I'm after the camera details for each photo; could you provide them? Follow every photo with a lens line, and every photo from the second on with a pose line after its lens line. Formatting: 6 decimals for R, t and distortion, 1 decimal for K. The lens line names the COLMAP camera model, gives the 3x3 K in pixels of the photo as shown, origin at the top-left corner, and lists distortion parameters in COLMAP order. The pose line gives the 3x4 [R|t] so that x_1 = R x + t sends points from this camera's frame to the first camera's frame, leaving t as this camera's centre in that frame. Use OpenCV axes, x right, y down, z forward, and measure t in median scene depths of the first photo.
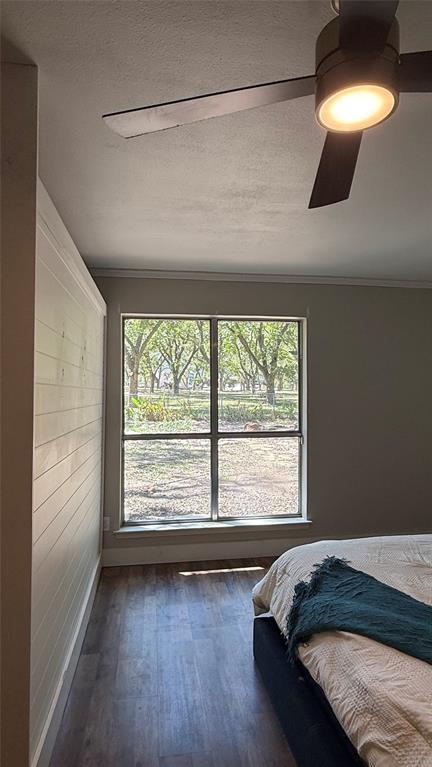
lens RADIAL K [[442.8, 0, 217.7], [0, 442.8, 384.3], [0, 0, 1]] dist [0.002317, 0.003929]
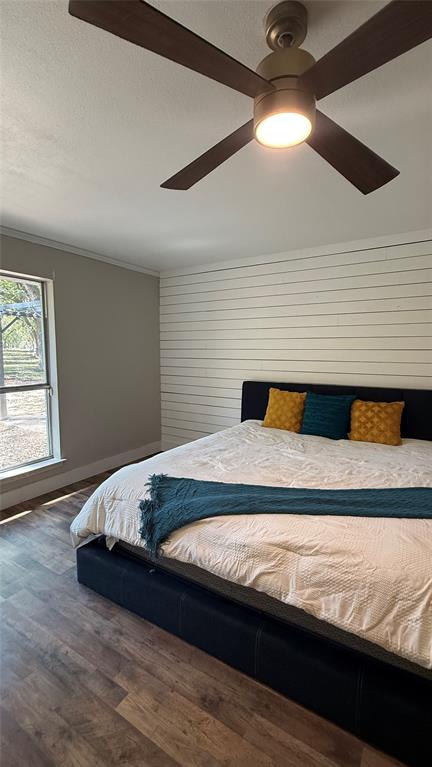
lens RADIAL K [[347.5, 0, 214.8], [0, 347.5, 383.9], [0, 0, 1]] dist [-0.001042, -0.001020]
pose [[0.665112, -0.083717, 0.742036, -0.367057], [-0.004325, 0.993247, 0.115936, 0.007316], [-0.746731, -0.080320, 0.660258, 0.227643]]
